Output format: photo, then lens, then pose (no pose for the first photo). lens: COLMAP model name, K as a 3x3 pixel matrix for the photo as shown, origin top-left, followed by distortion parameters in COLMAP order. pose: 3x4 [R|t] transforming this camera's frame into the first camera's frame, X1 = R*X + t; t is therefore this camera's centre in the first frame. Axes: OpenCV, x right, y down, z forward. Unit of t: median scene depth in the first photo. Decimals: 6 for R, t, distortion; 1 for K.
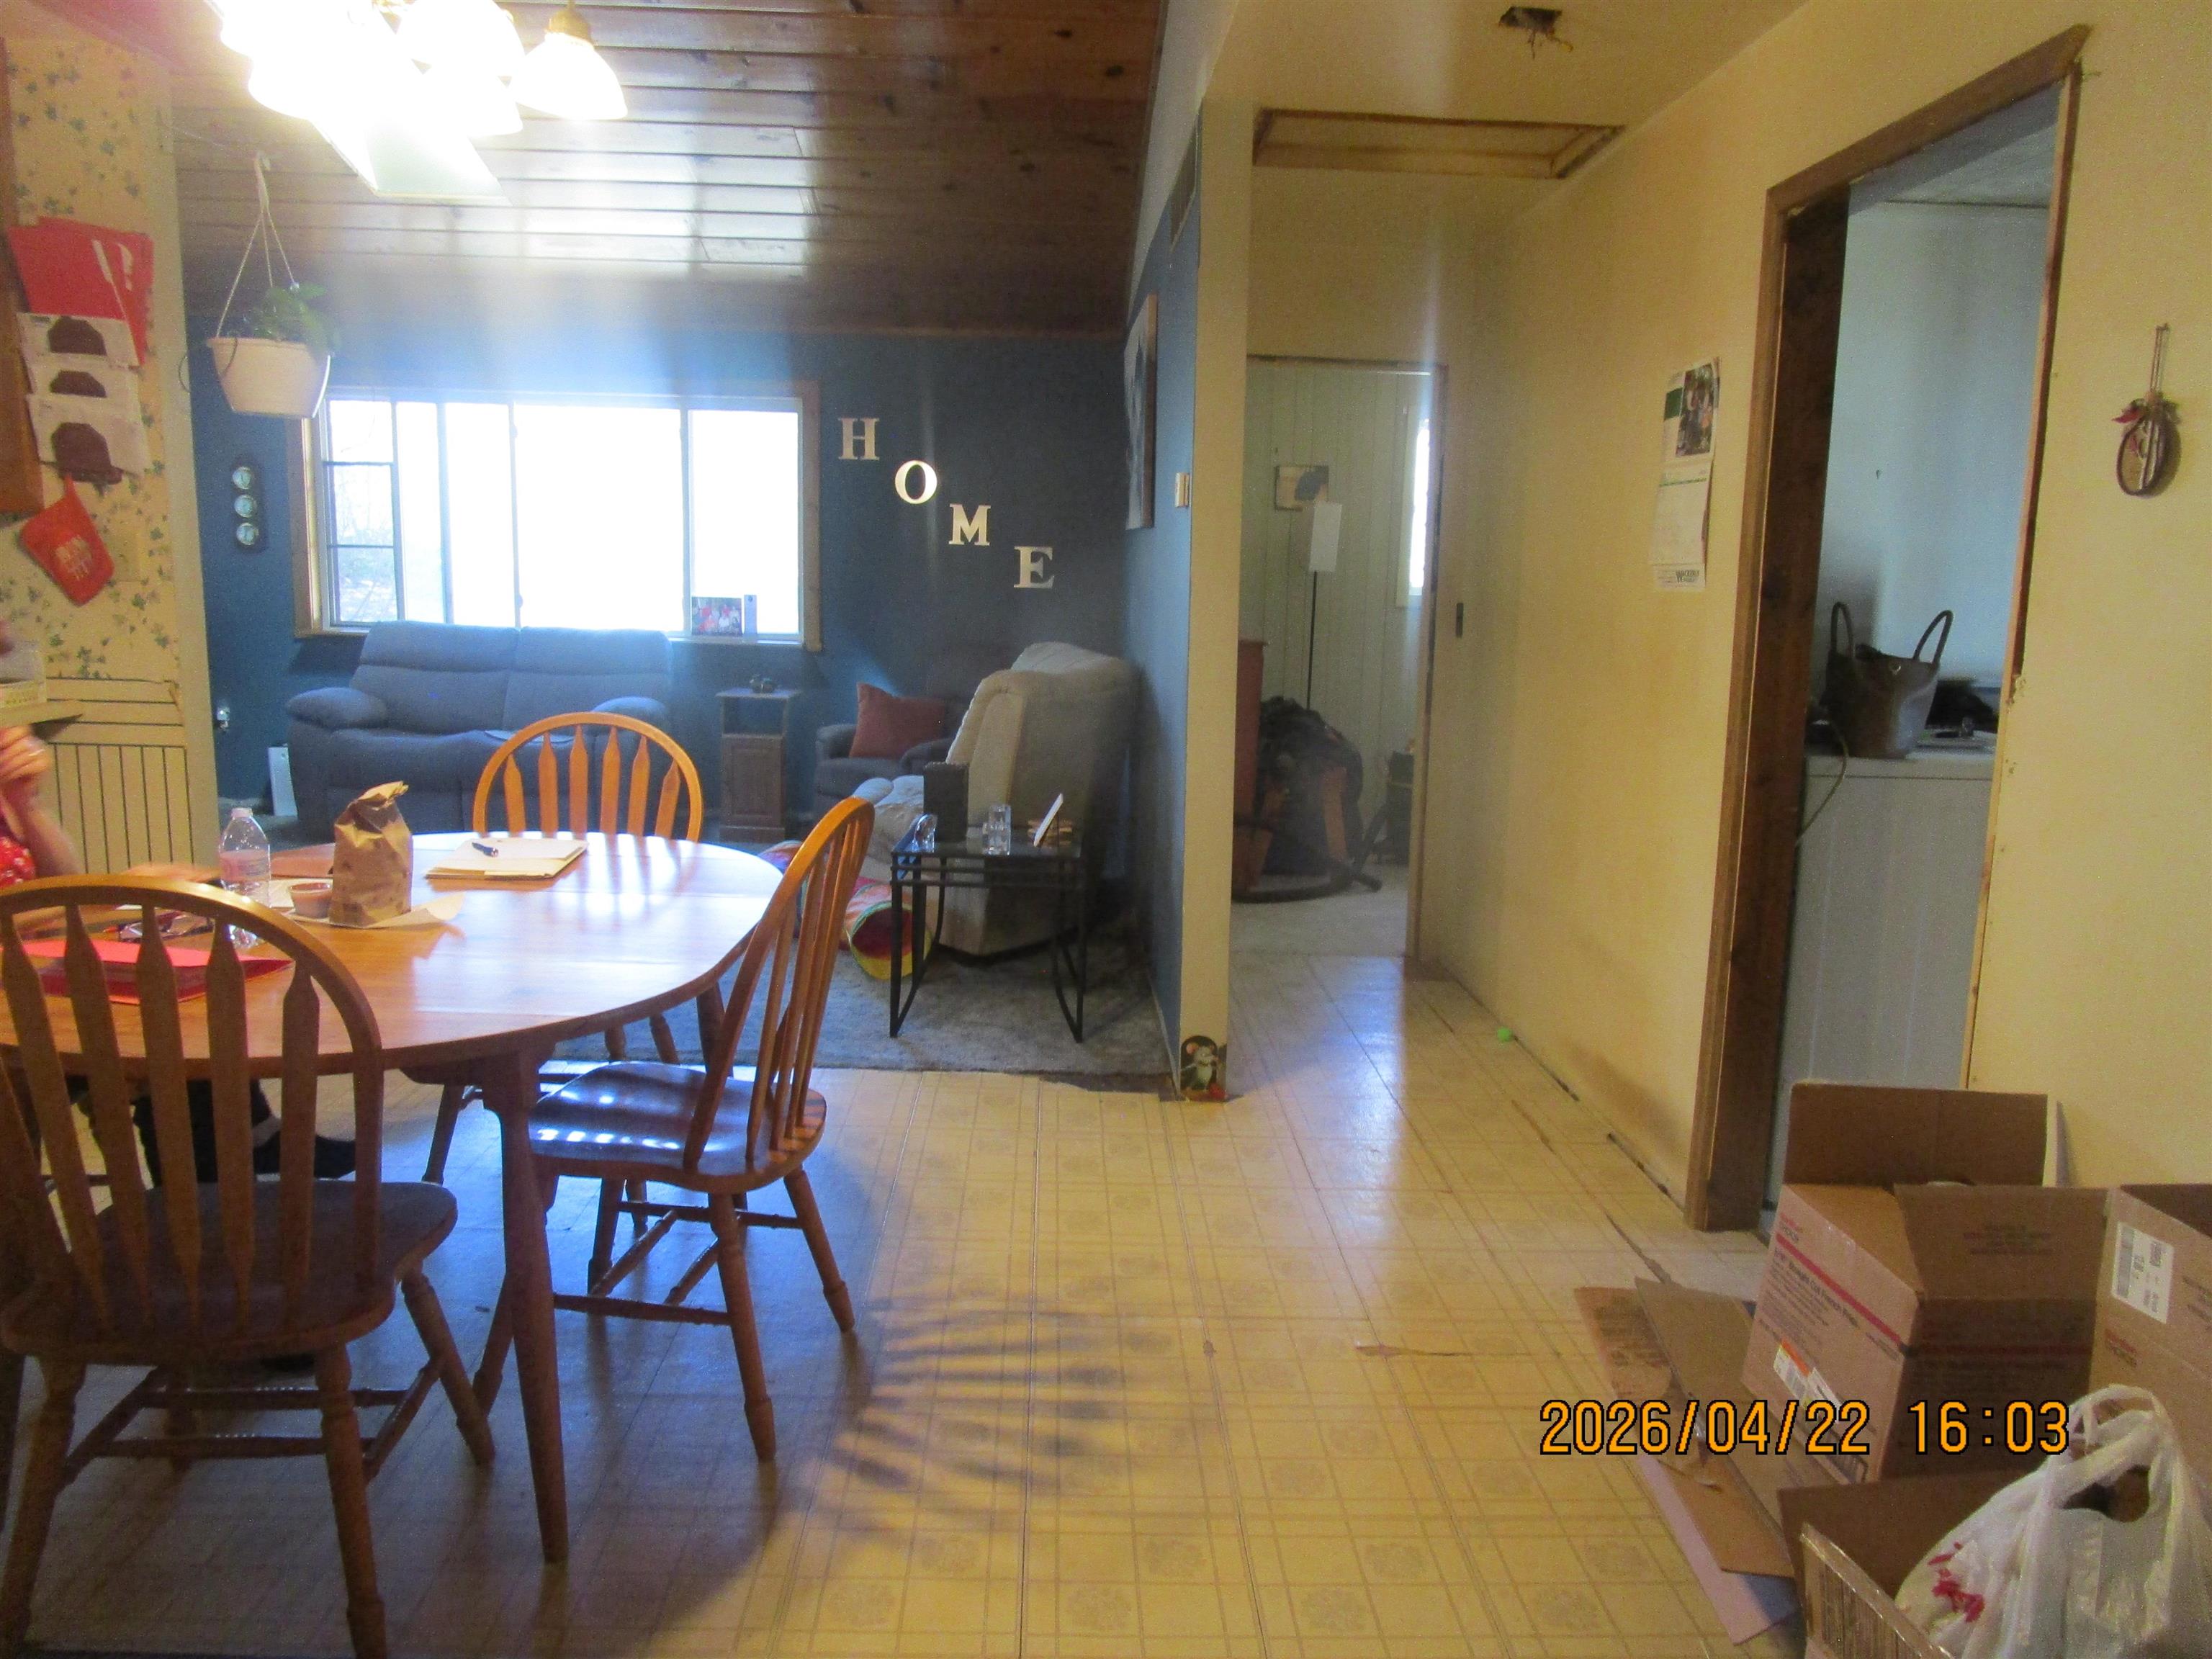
lens RADIAL K [[1580.6, 0, 1108.6], [0, 1580.6, 824.9], [0, 0, 1]] dist [-0.029537, 0.008297]
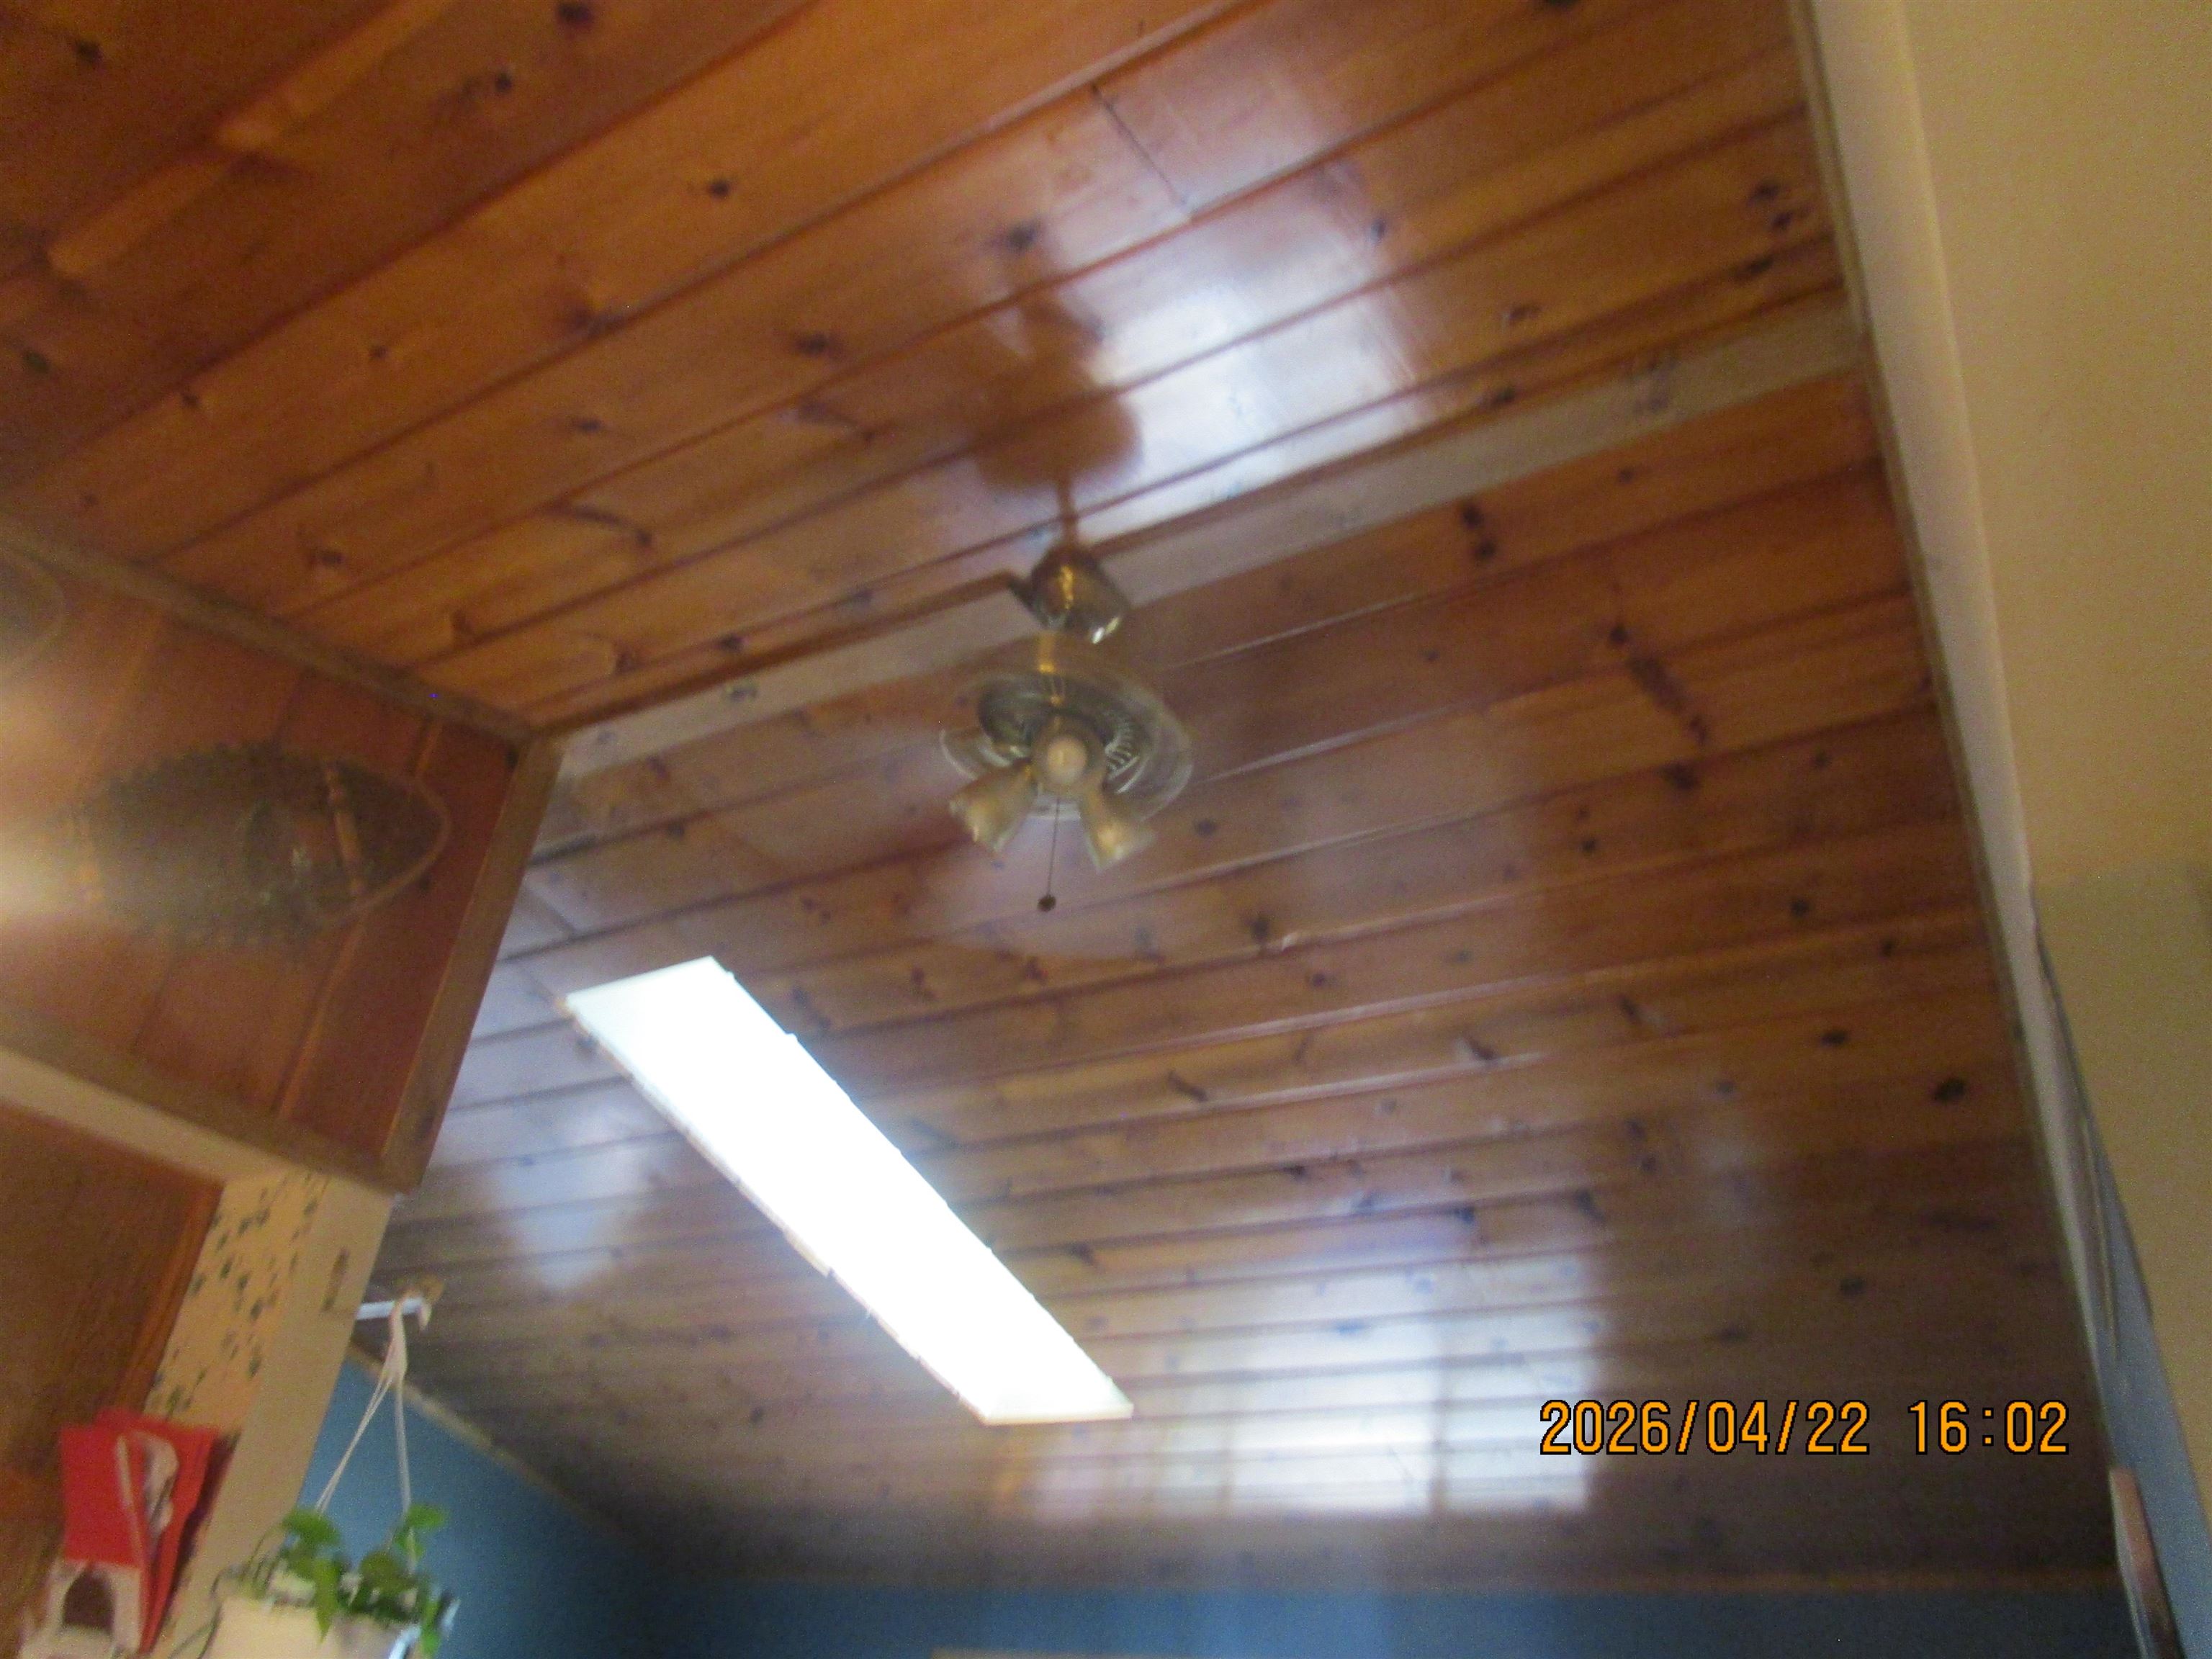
lens RADIAL K [[1561.6, 0, 1114.1], [0, 1561.6, 823.6], [0, 0, 1]] dist [-0.024152, 0.001909]
pose [[0.847415, -0.260783, -0.462472, 0.048708], [-0.135965, 0.735418, -0.663833, -0.186865], [0.513226, 0.625422, 0.587747, 0.644825]]
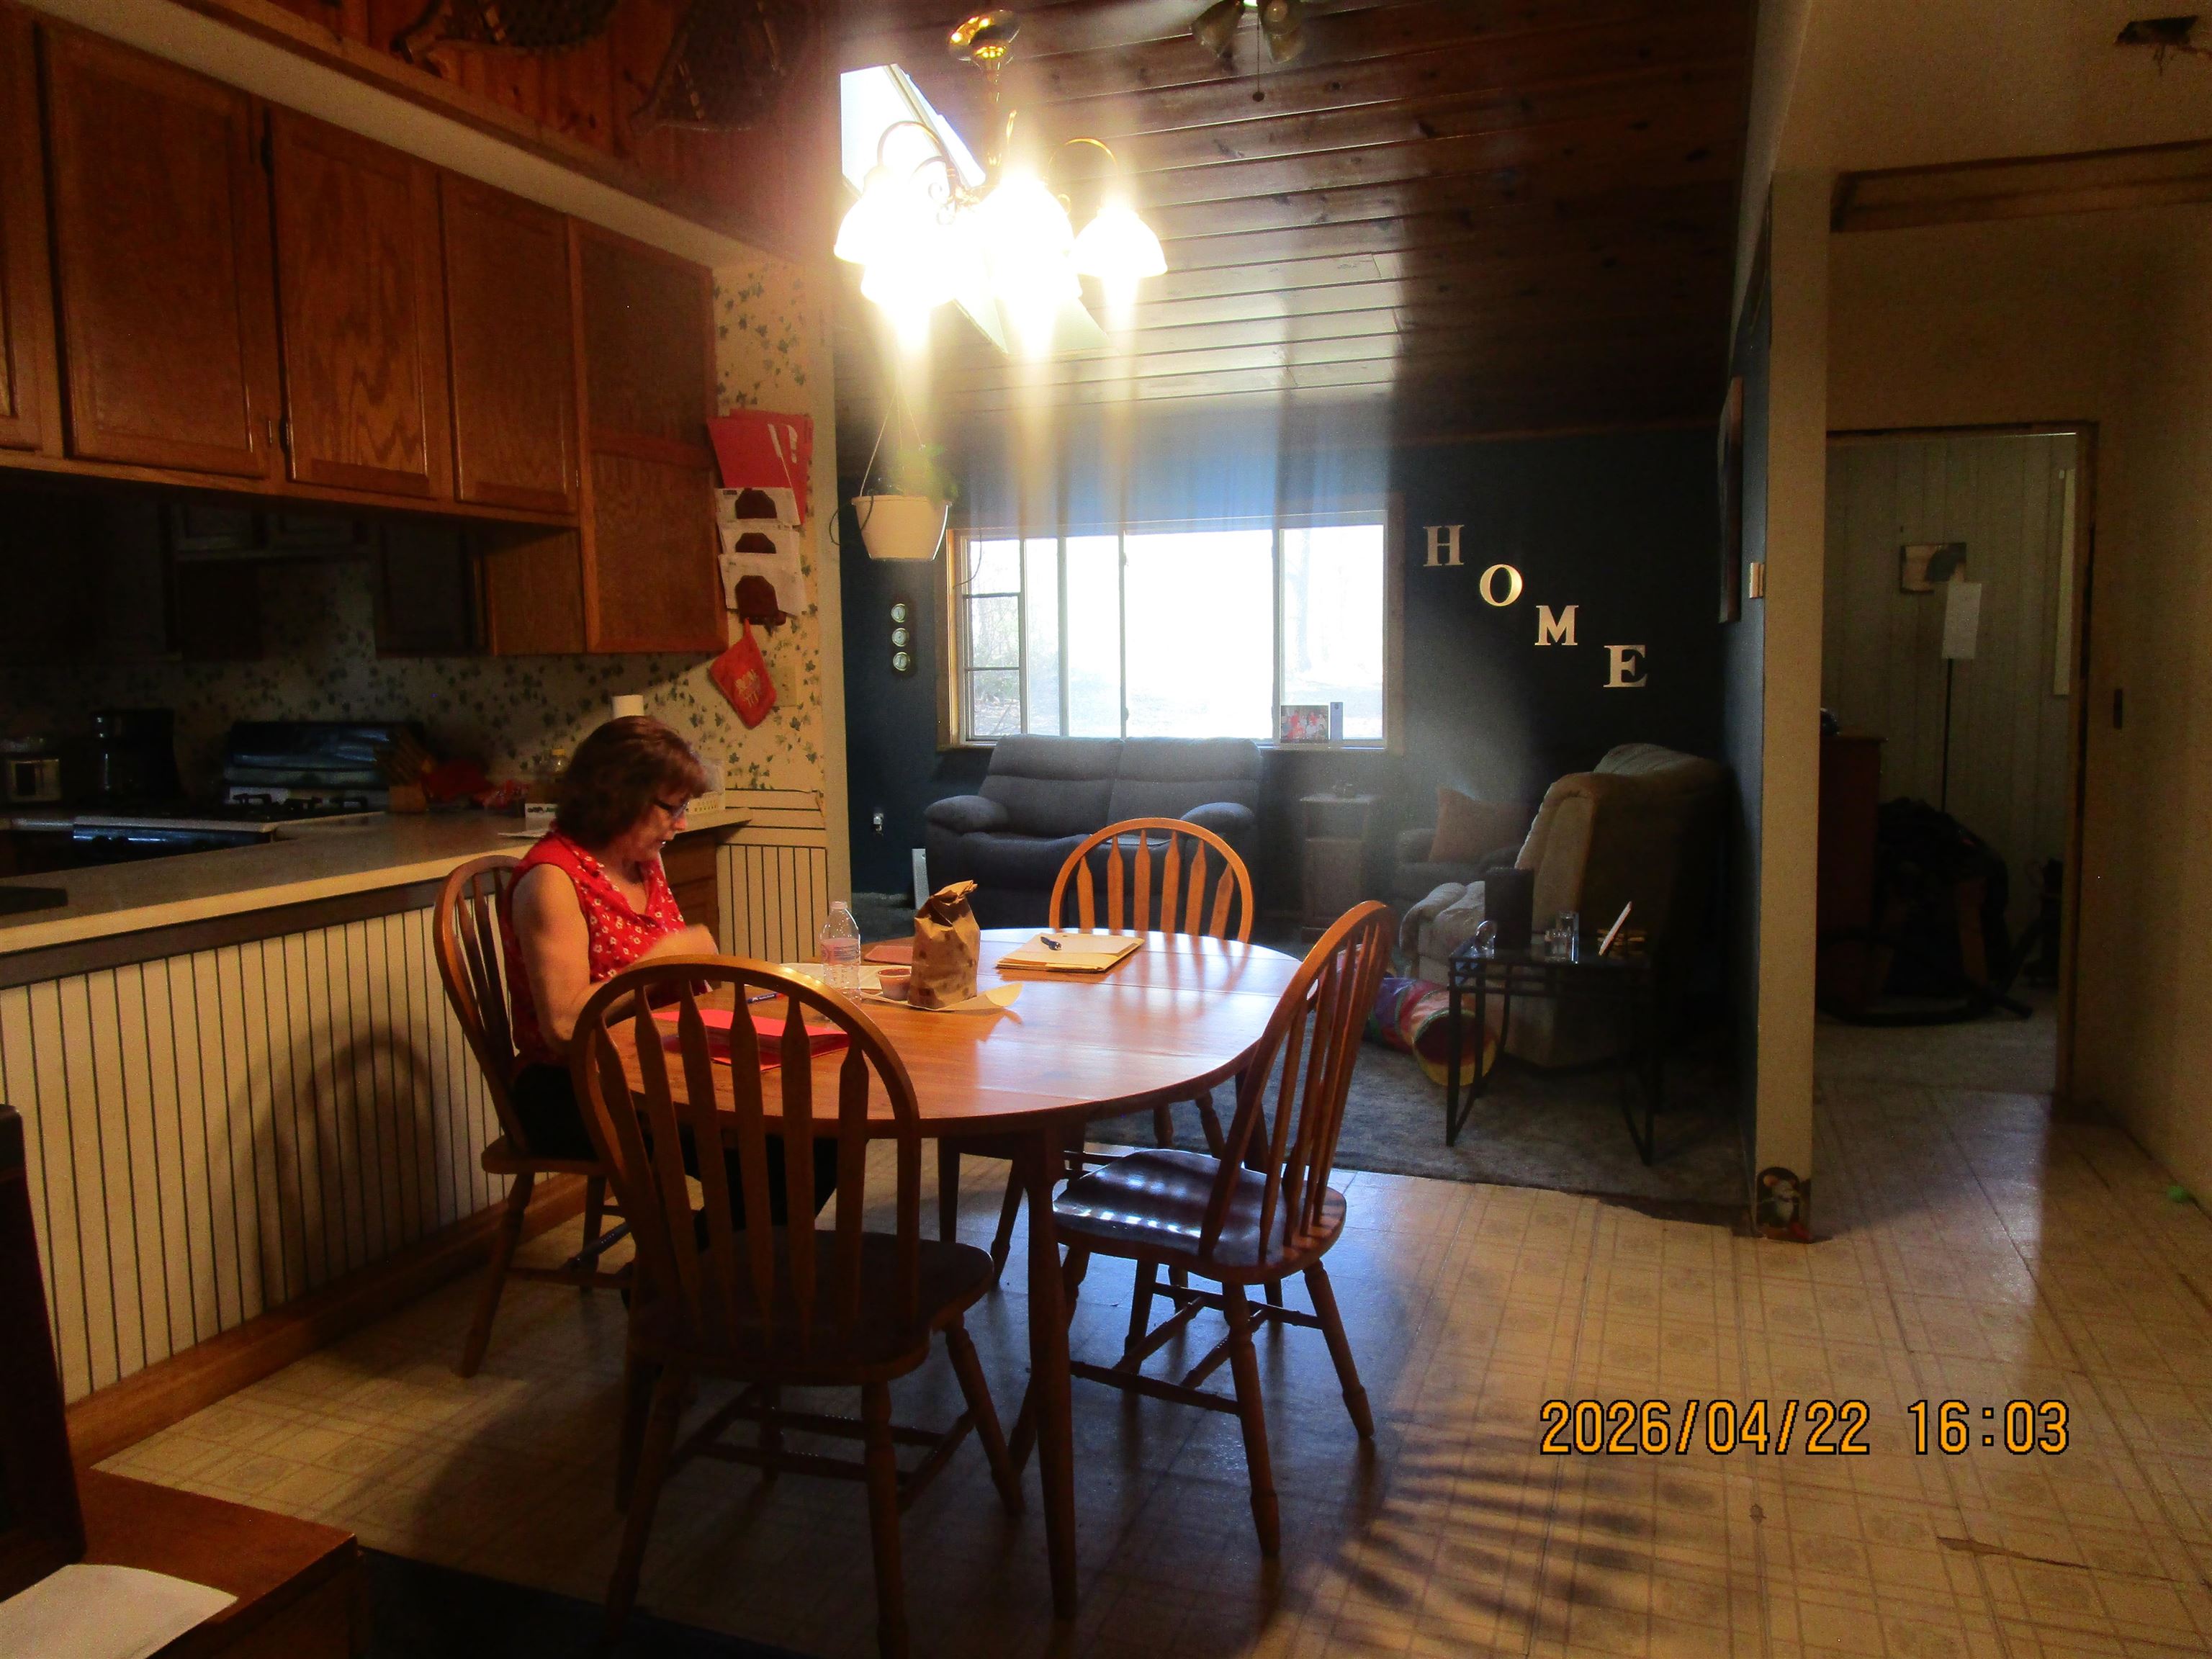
lens RADIAL K [[1580.6, 0, 1108.6], [0, 1580.6, 824.9], [0, 0, 1]] dist [-0.029537, 0.008297]
pose [[0.927790, -0.000968, -0.373102, 0.039877], [-0.023512, 0.997857, -0.061056, -0.000376], [0.372362, 0.065420, 0.925779, -0.002831]]
